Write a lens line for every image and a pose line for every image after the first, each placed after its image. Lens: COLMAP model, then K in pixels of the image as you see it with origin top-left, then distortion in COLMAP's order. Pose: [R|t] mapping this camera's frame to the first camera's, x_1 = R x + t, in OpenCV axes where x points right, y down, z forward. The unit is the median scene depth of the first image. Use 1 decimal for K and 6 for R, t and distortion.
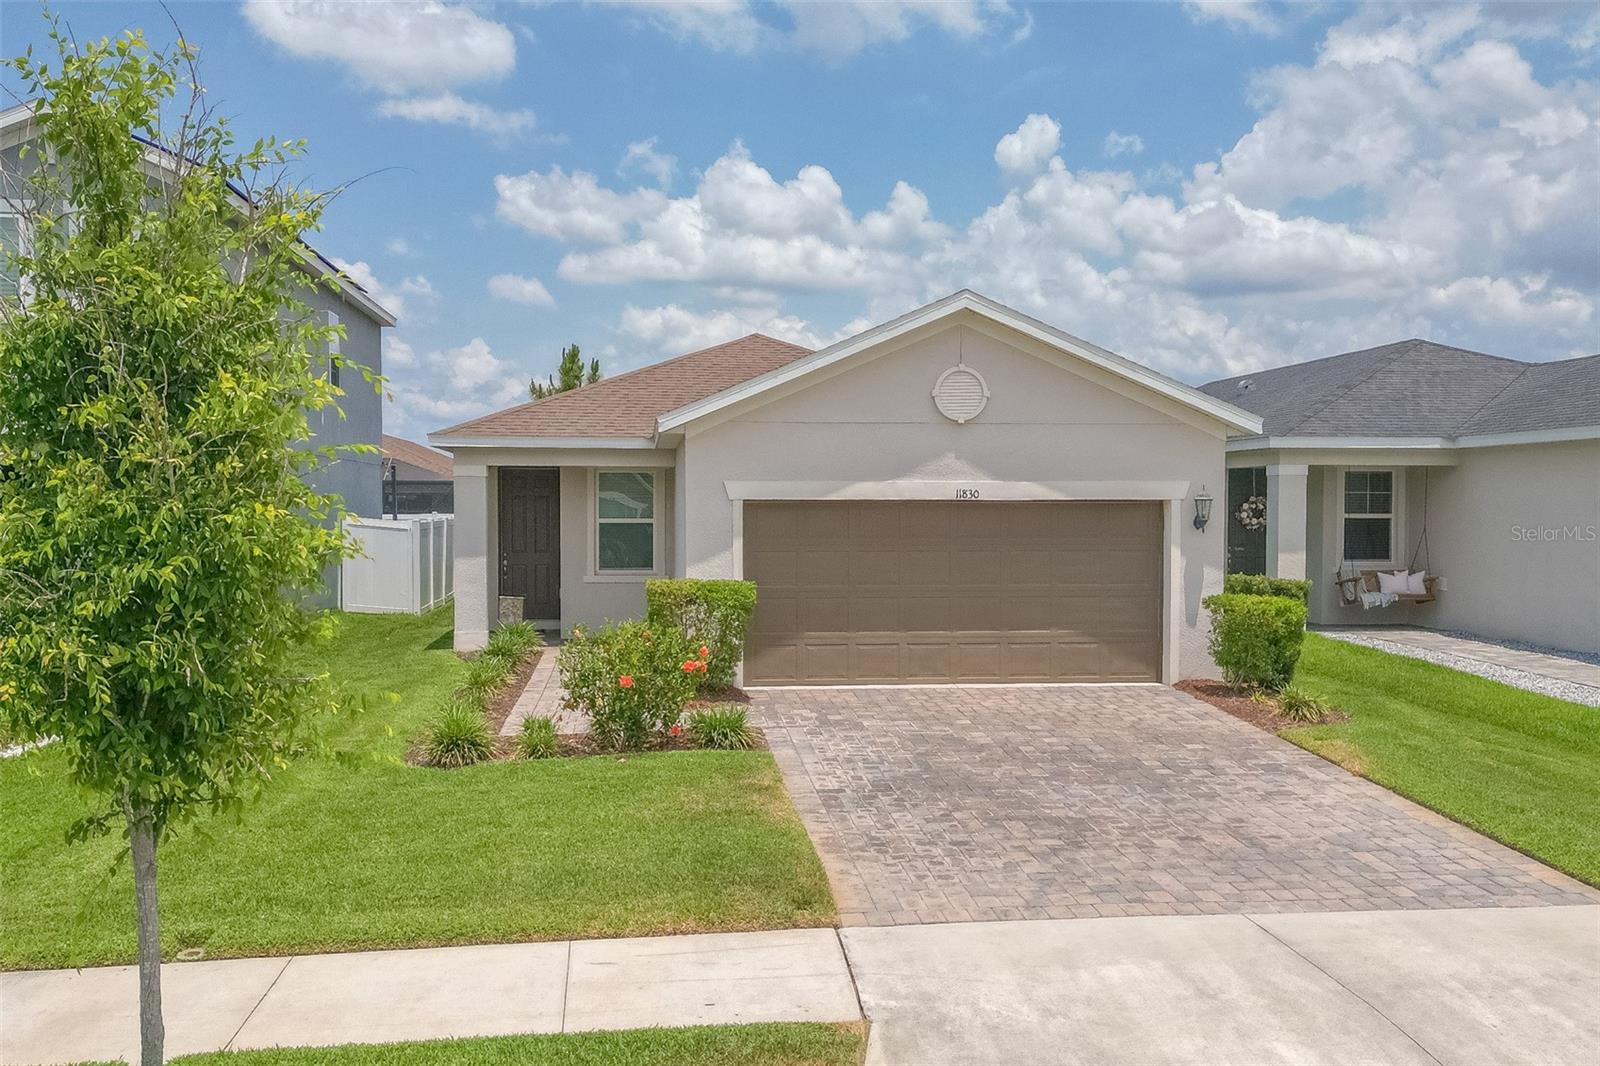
lens RADIAL K [[1227.0, 0, 711.9], [0, 1227.0, 529.3], [0, 0, 1]] dist [0.008355, 0.000879]
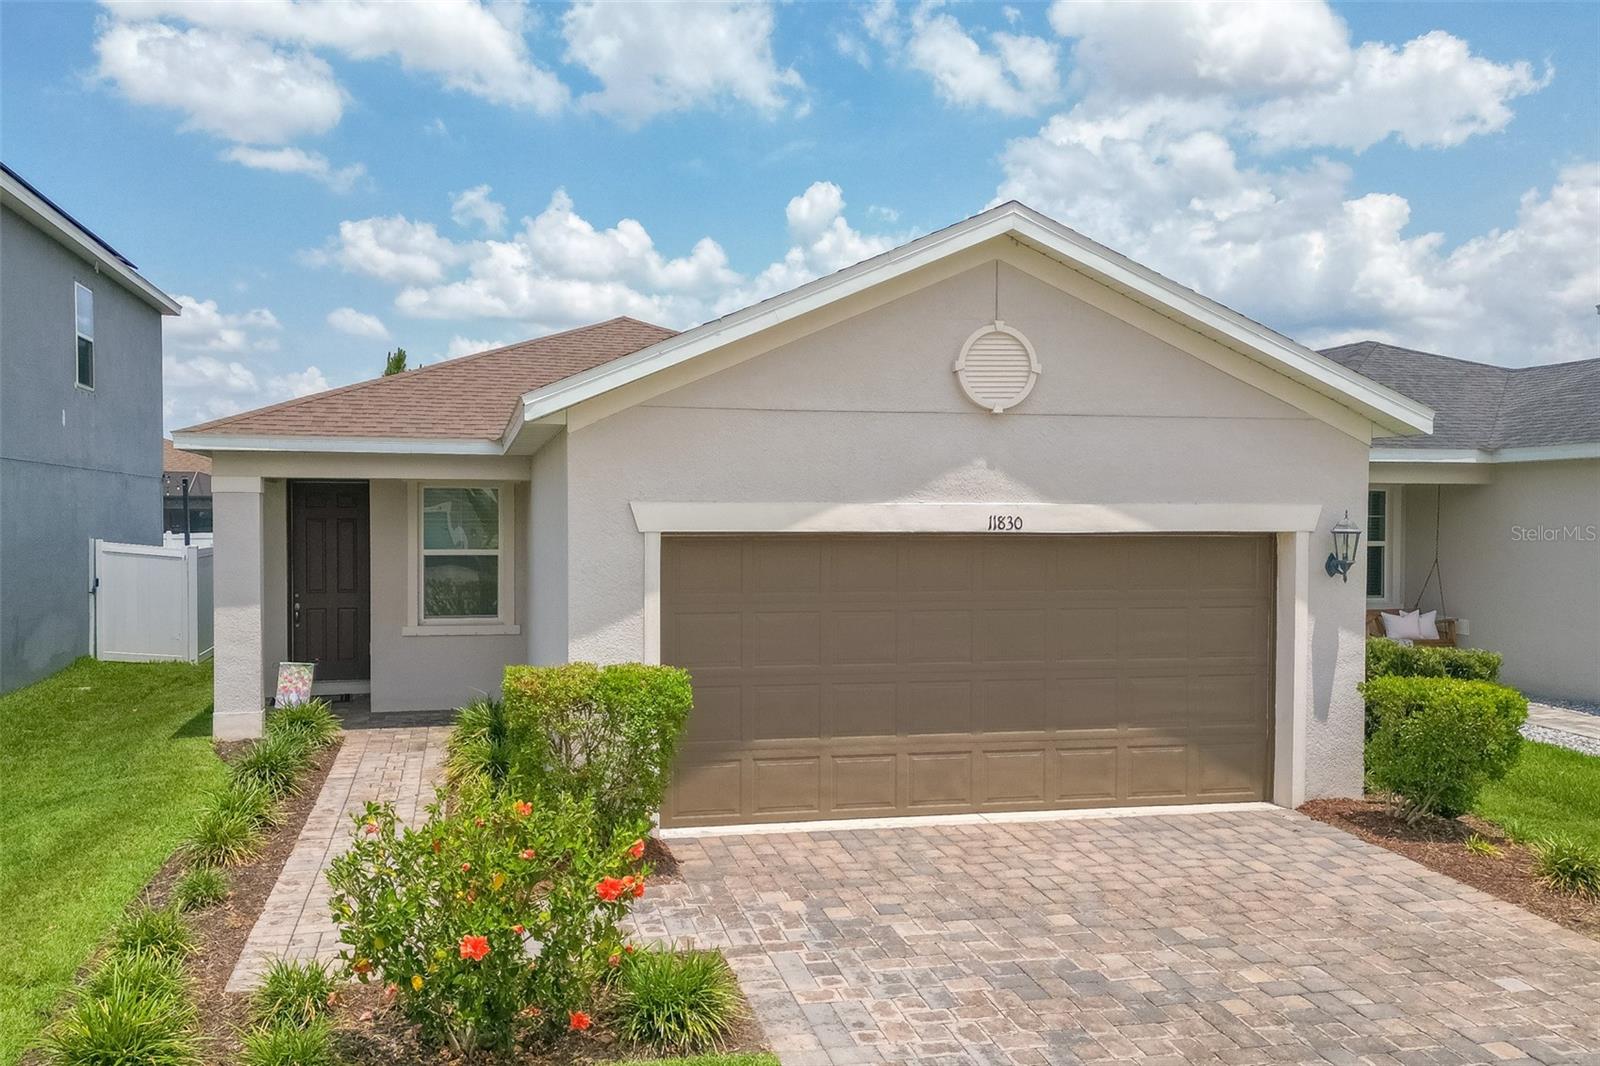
lens RADIAL K [[1227.0, 0, 711.9], [0, 1227.0, 529.3], [0, 0, 1]] dist [0.008355, 0.000879]
pose [[0.990641, -0.000024, 0.136493, -0.032315], [0.001875, 0.999908, -0.013427, -0.016593], [-0.136480, 0.013557, 0.990550, 0.370587]]
